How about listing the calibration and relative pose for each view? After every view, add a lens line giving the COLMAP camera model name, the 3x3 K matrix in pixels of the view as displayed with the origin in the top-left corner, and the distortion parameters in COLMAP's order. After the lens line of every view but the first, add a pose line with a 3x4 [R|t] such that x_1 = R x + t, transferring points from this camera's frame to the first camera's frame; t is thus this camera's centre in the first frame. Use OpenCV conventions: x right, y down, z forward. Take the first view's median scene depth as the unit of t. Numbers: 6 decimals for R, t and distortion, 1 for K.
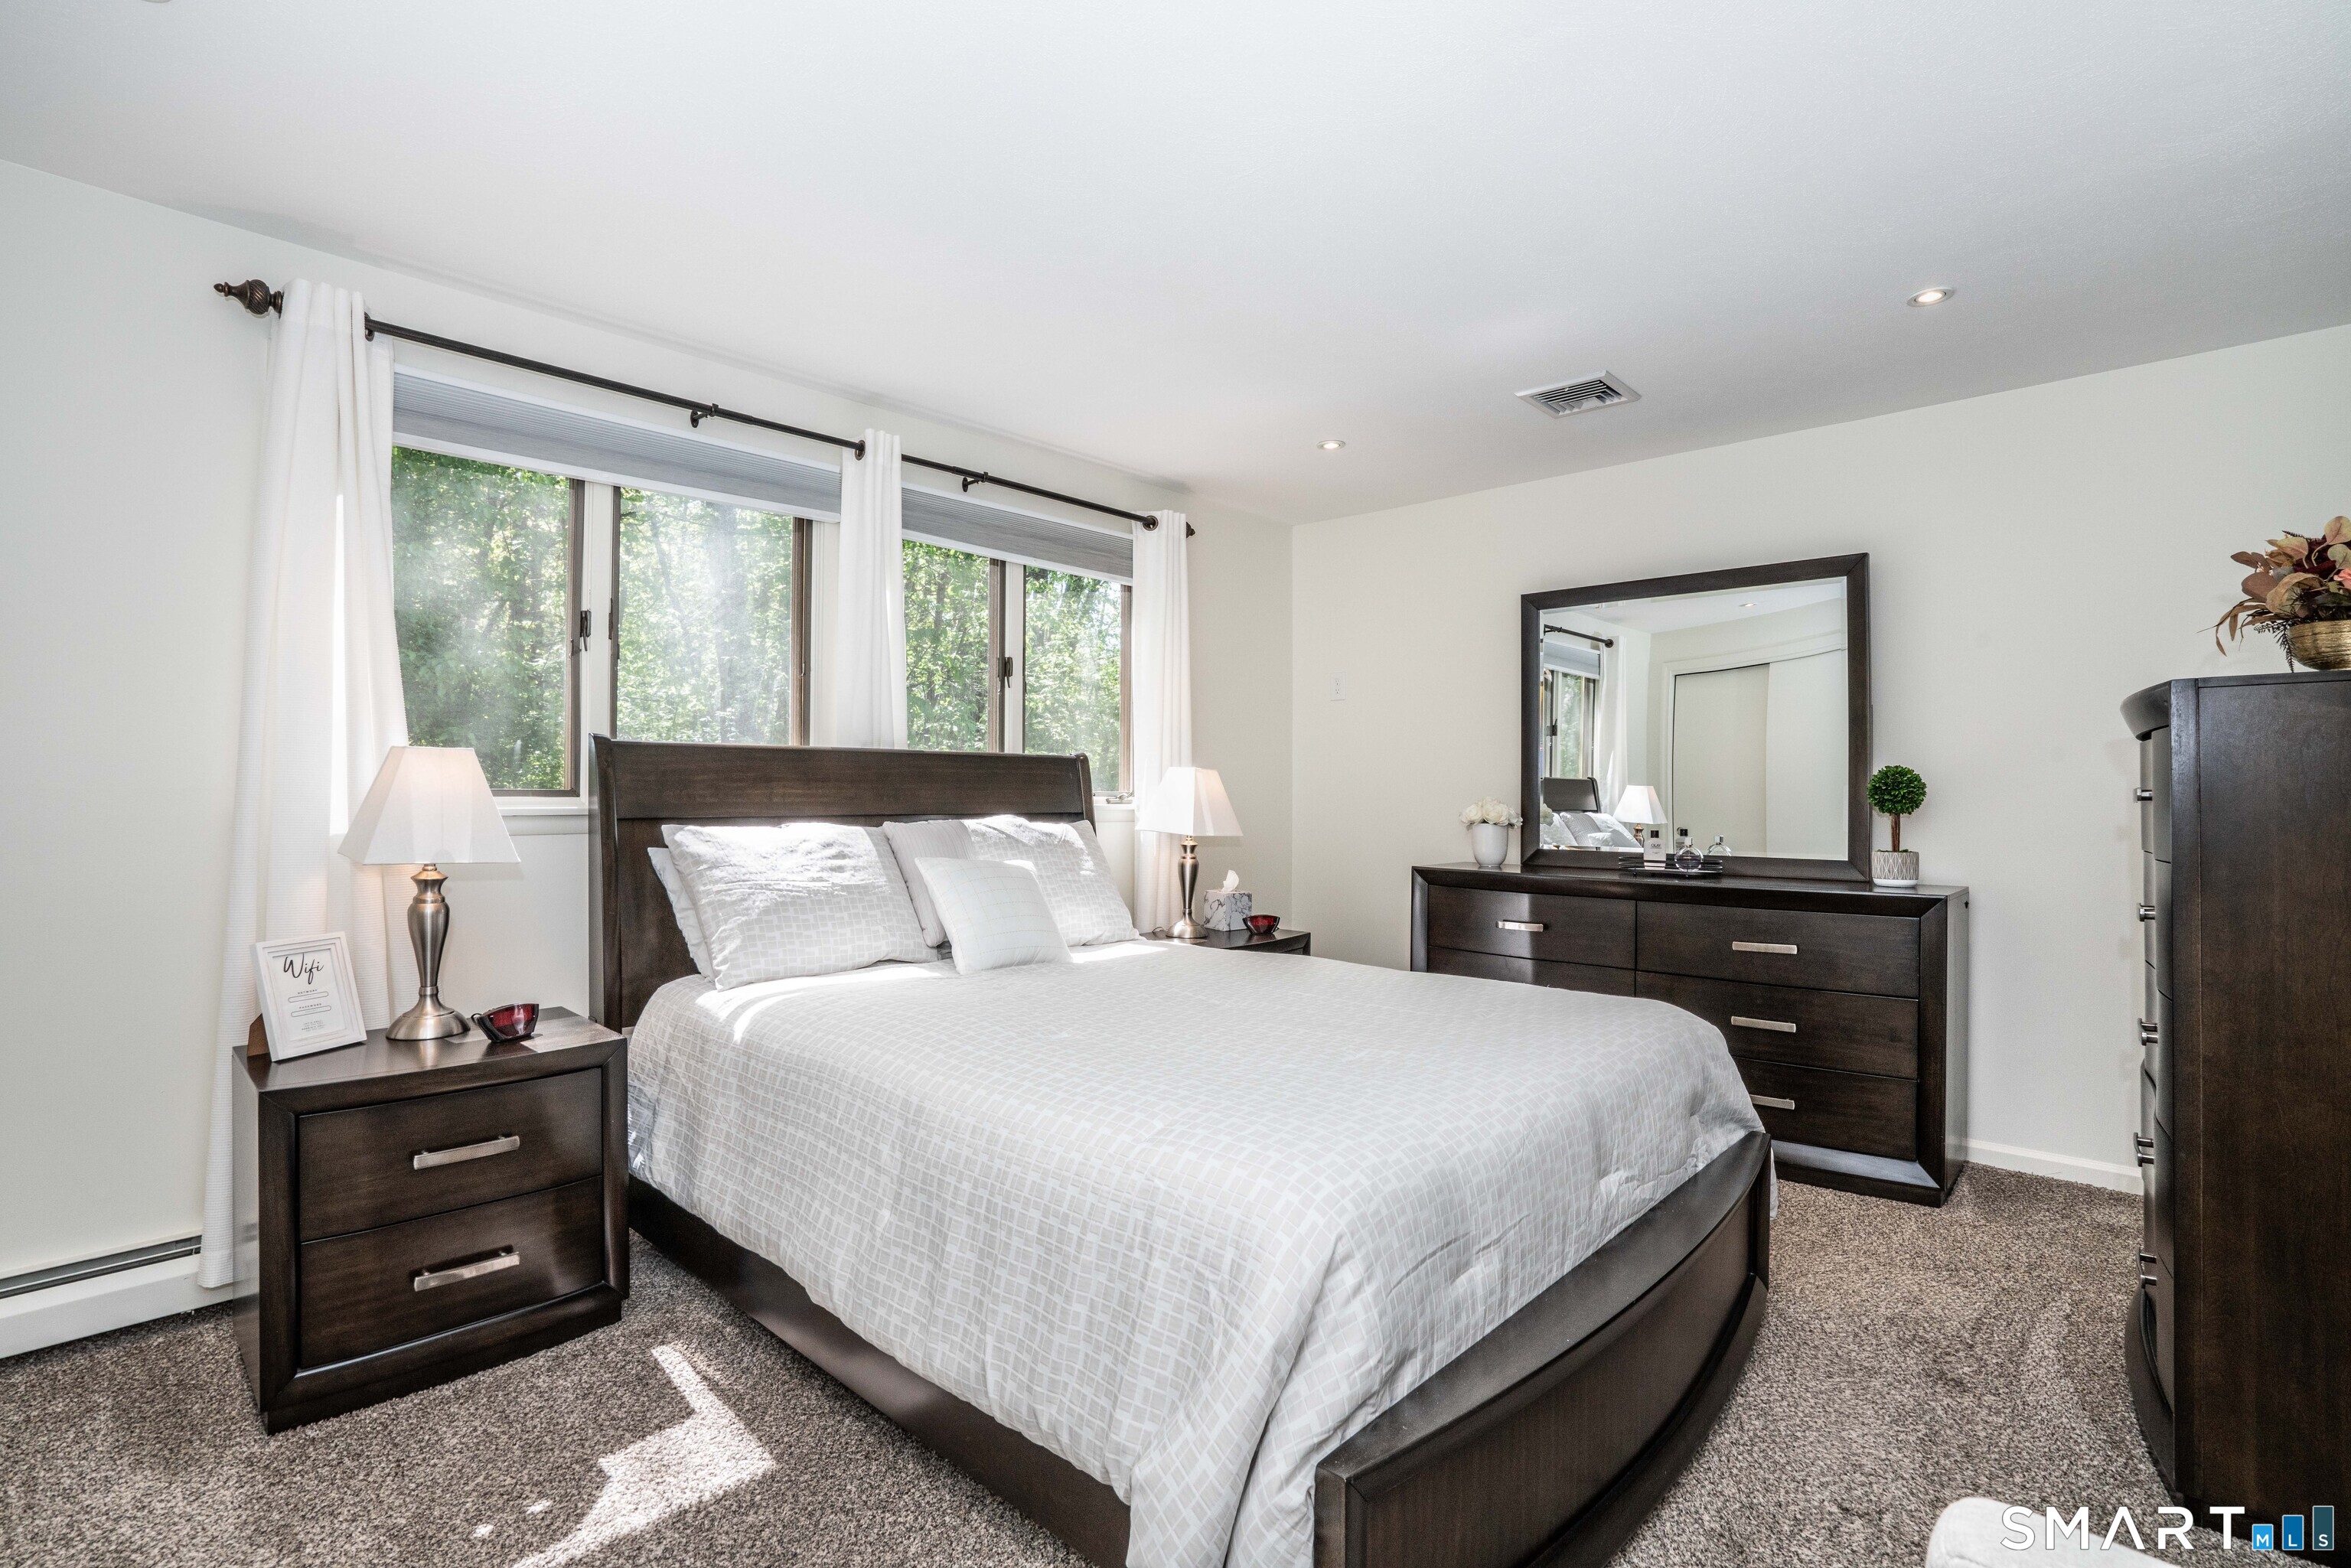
lens RADIAL K [[1159.0, 0, 1173.9], [0, 1159.0, 787.5], [0, 0, 1]] dist [-0.001639, -0.000128]
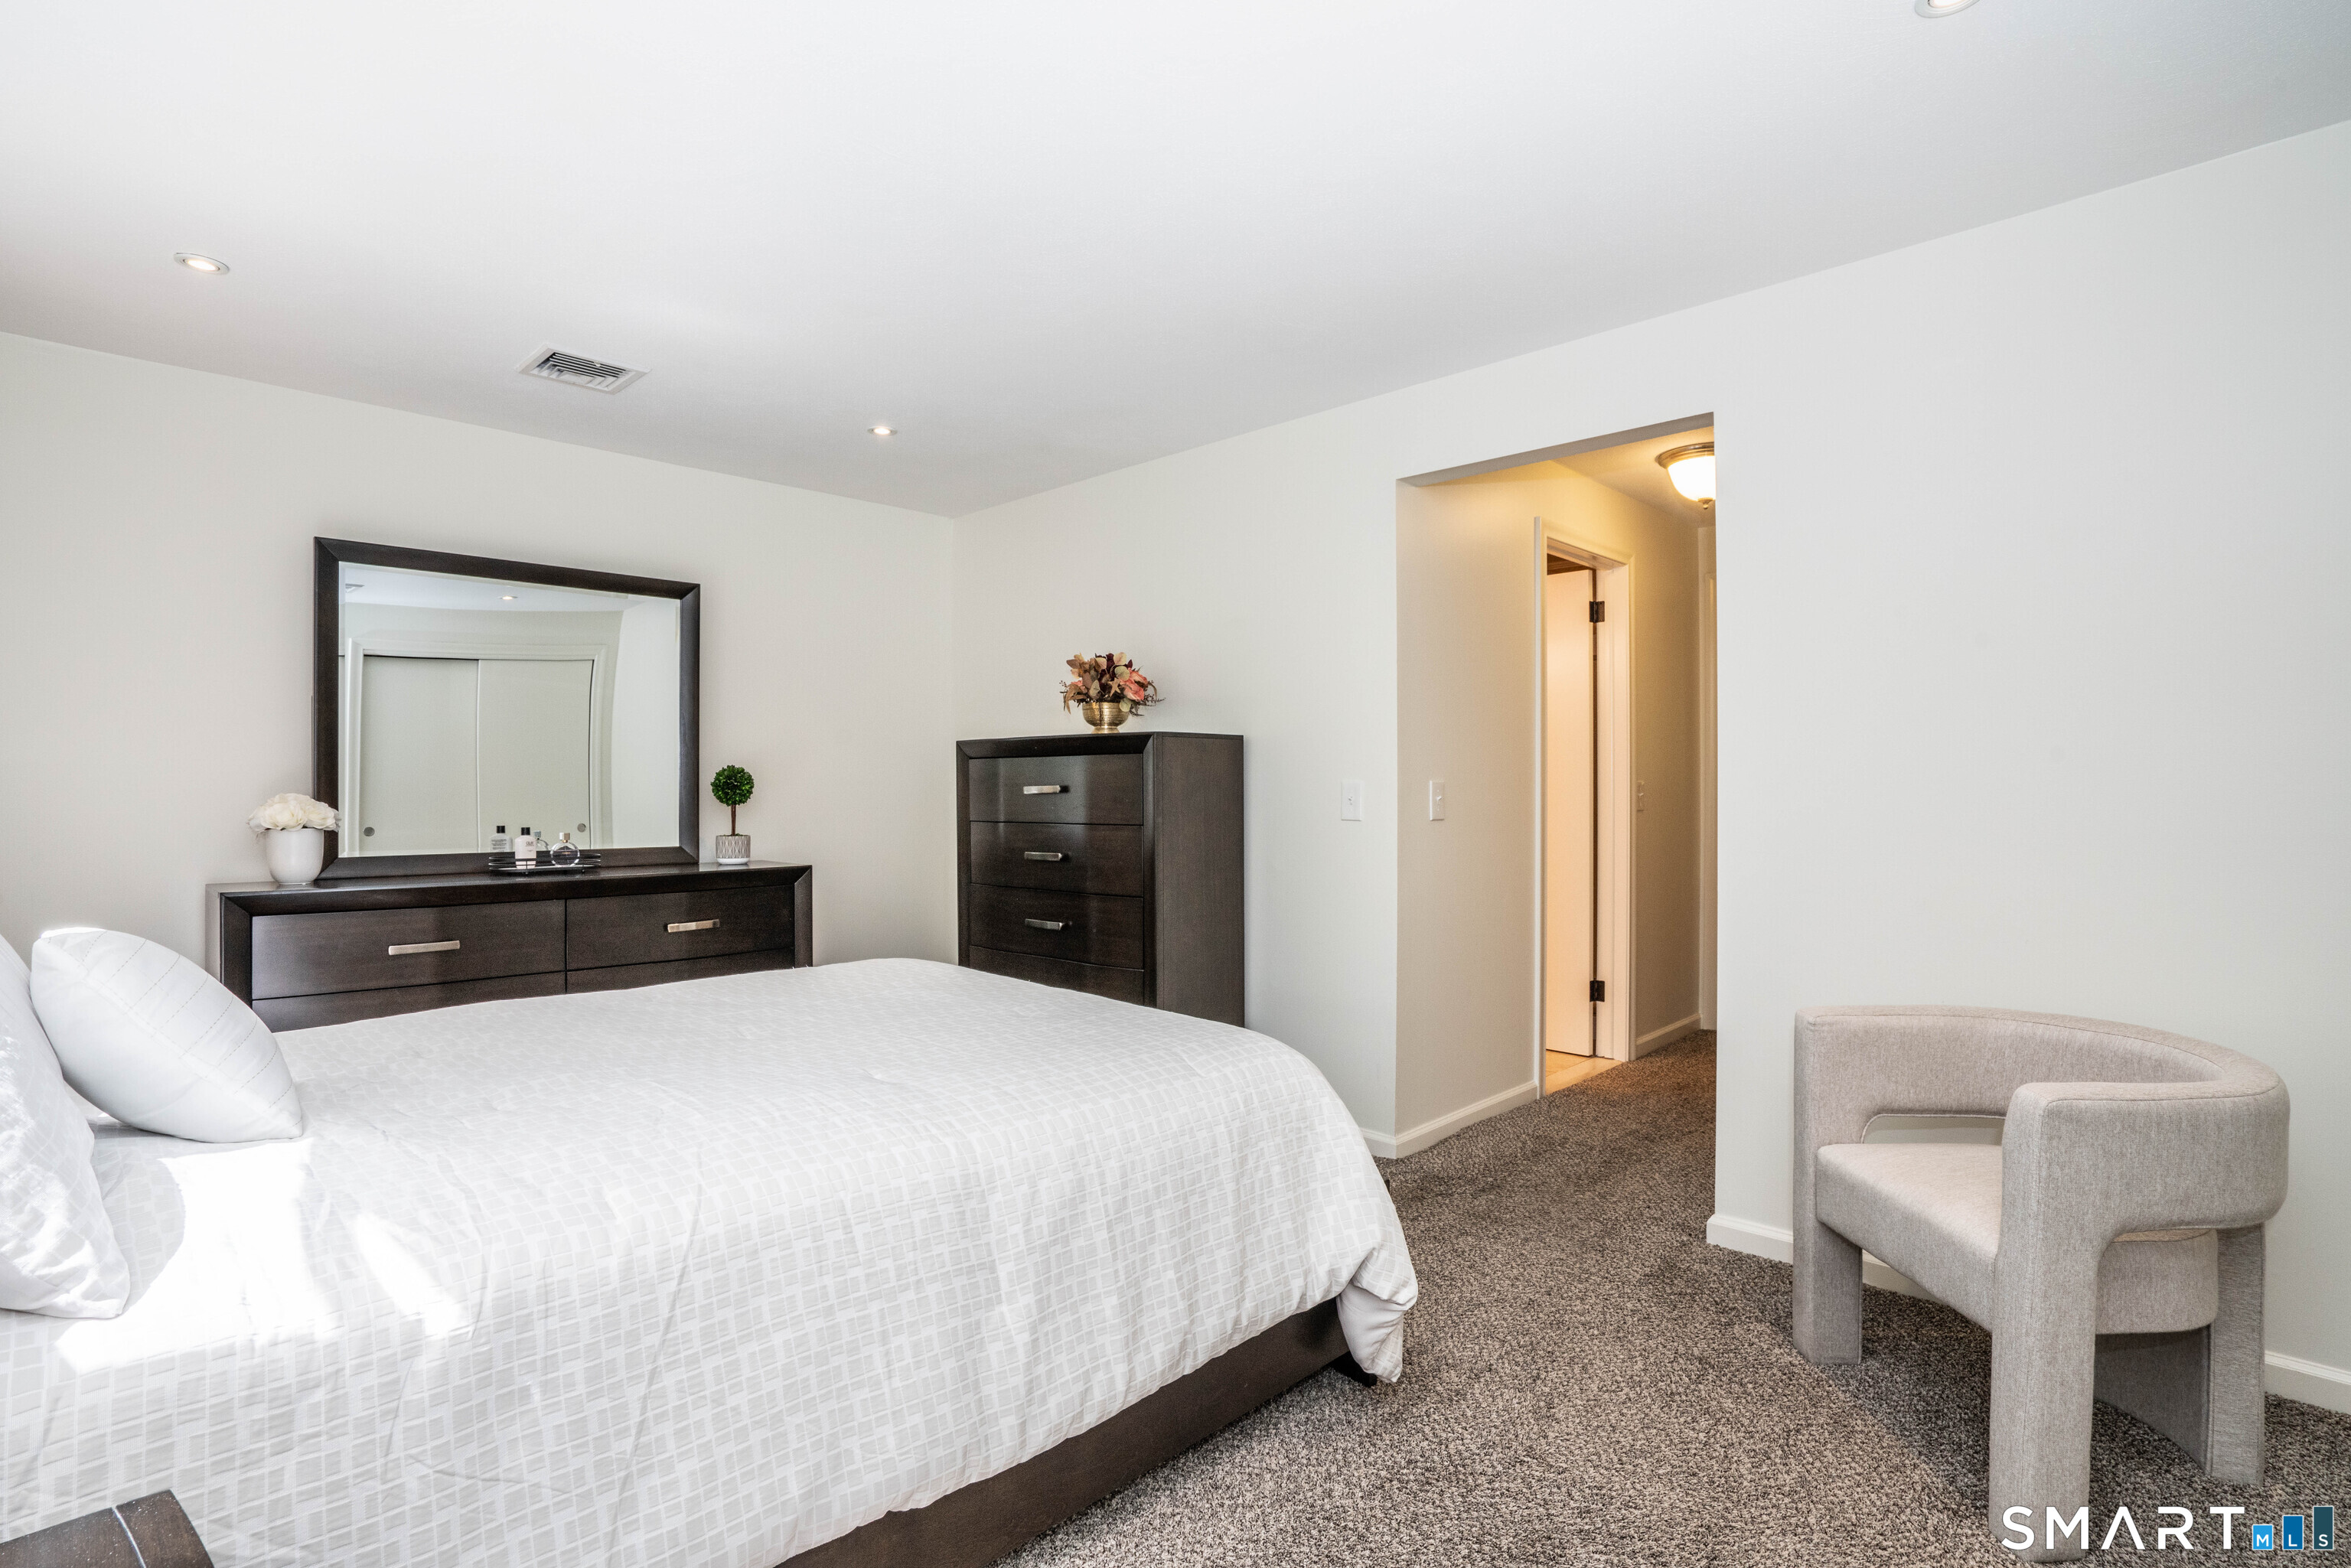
lens RADIAL K [[1147.4, 0, 1173.7], [0, 1147.4, 783.6], [0, 0, 1]] dist [-0.000452, 0.000086]
pose [[0.016049, -0.004647, 0.999860, -0.545352], [-0.006825, 0.999965, 0.004757, -0.007437], [-0.999848, -0.006900, 0.016017, 0.472282]]
